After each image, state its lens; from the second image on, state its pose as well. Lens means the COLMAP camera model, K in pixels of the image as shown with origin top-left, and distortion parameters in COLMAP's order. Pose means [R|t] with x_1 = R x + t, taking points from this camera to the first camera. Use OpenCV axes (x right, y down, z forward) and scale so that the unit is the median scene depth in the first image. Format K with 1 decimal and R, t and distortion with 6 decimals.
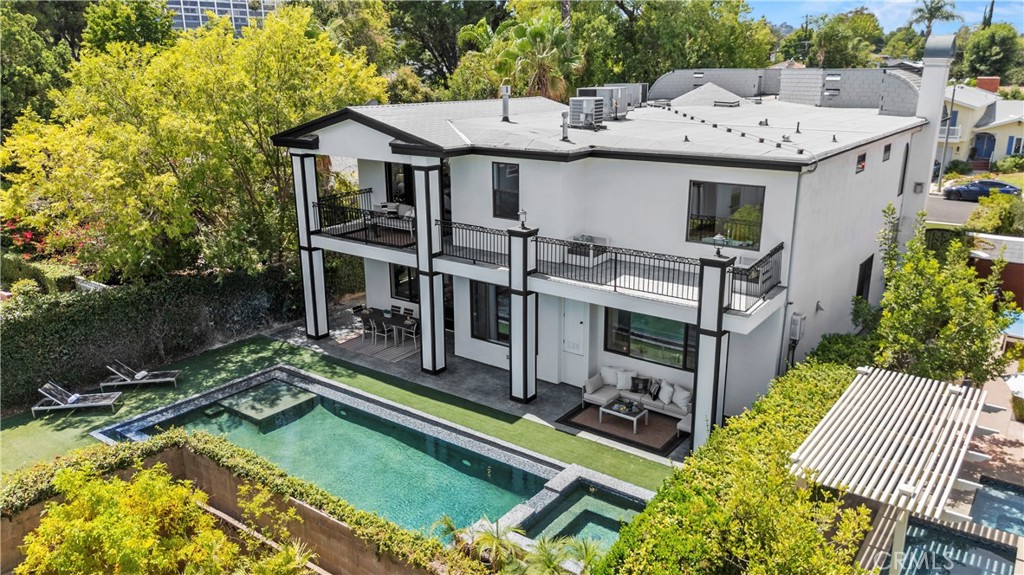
lens RADIAL K [[757.3, 0, 512.4], [0, 757.3, 296.6], [0, 0, 1]] dist [0.006079, 0.000863]
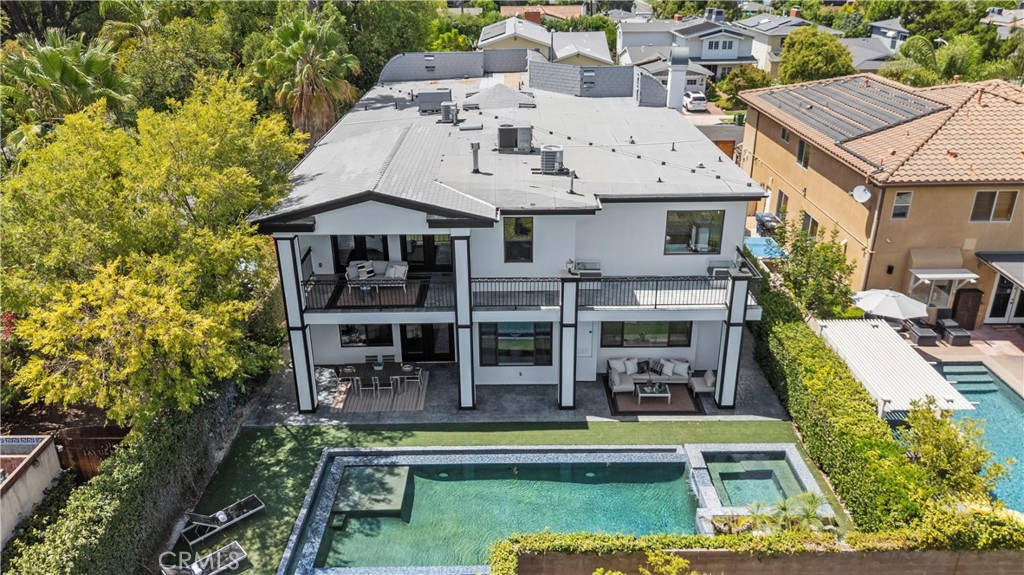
lens RADIAL K [[757.3, 0, 513.8], [0, 757.3, 279.7], [0, 0, 1]] dist [0.006079, 0.000863]
pose [[0.802862, -0.236980, 0.547041, -0.668596], [0.182452, 0.971242, 0.152971, -0.261813], [-0.567560, -0.023006, 0.823010, 0.051200]]
